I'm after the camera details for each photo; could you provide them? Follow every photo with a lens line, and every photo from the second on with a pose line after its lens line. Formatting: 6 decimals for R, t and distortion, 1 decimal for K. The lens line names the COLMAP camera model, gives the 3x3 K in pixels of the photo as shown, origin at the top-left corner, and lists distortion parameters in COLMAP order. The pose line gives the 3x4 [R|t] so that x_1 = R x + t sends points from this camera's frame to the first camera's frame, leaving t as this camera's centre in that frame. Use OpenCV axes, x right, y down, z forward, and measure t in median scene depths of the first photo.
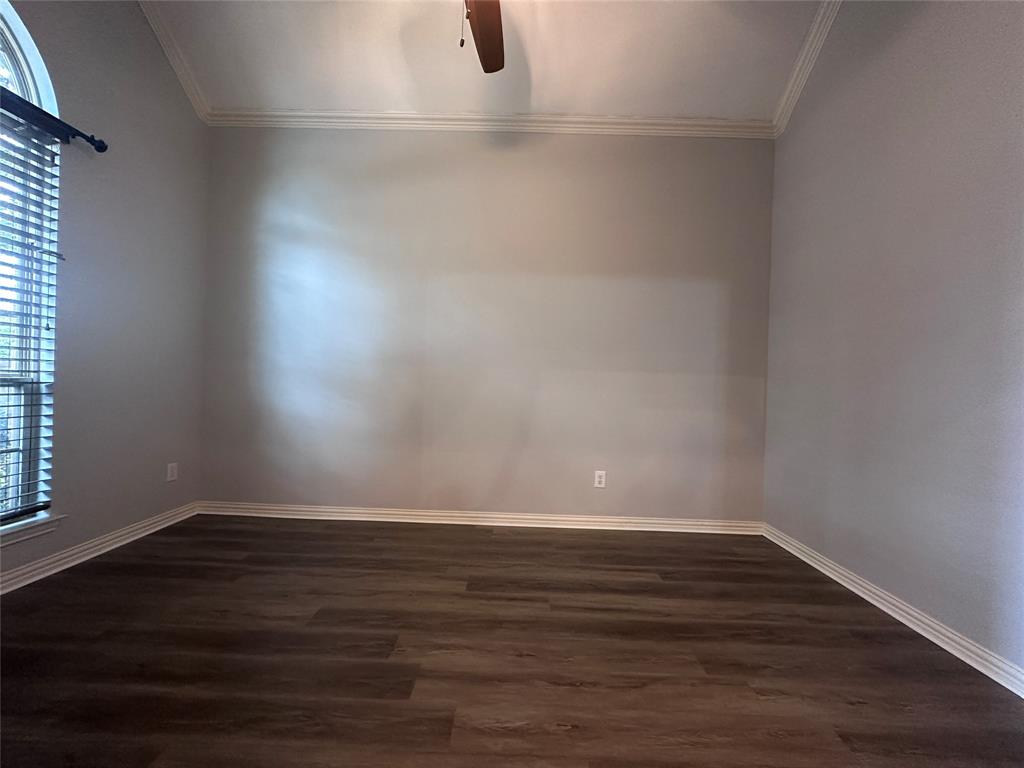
lens RADIAL K [[407.6, 0, 512.9], [0, 407.6, 384.3], [0, 0, 1]] dist [-0.003014, 0.000590]
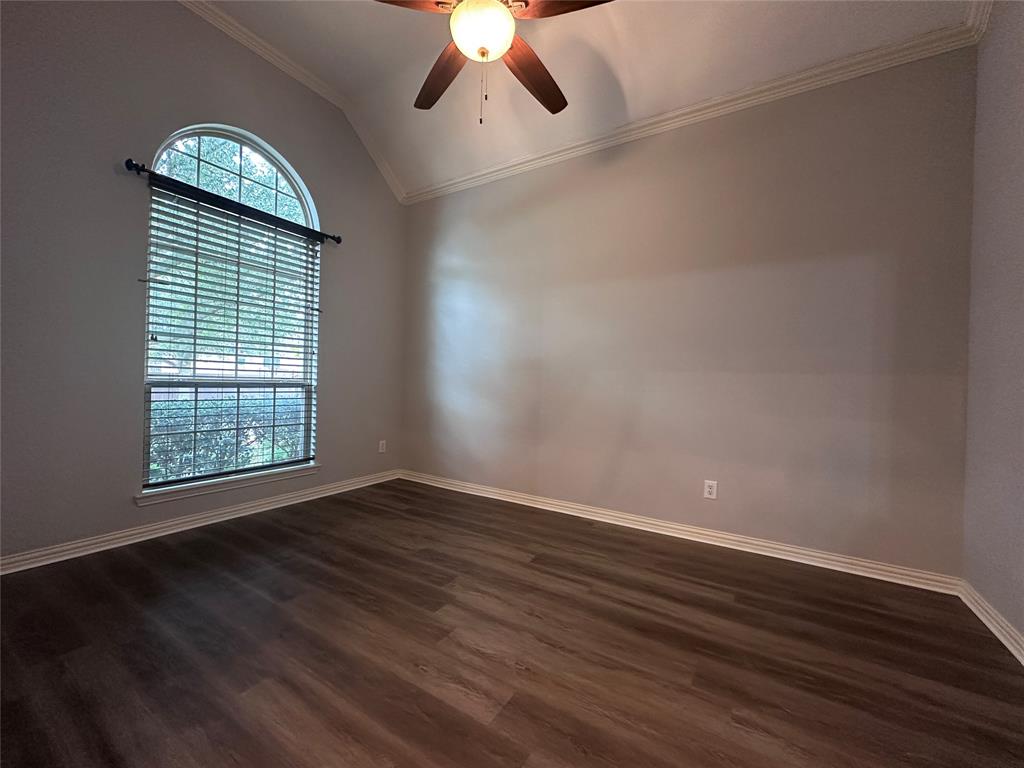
lens RADIAL K [[407.6, 0, 512.7], [0, 407.6, 385.1], [0, 0, 1]] dist [-0.003014, 0.000590]
pose [[0.857231, -0.003629, -0.514920, 0.444360], [-0.002979, 0.999923, -0.012007, 0.012502], [0.514924, 0.011827, 0.857154, -0.035507]]
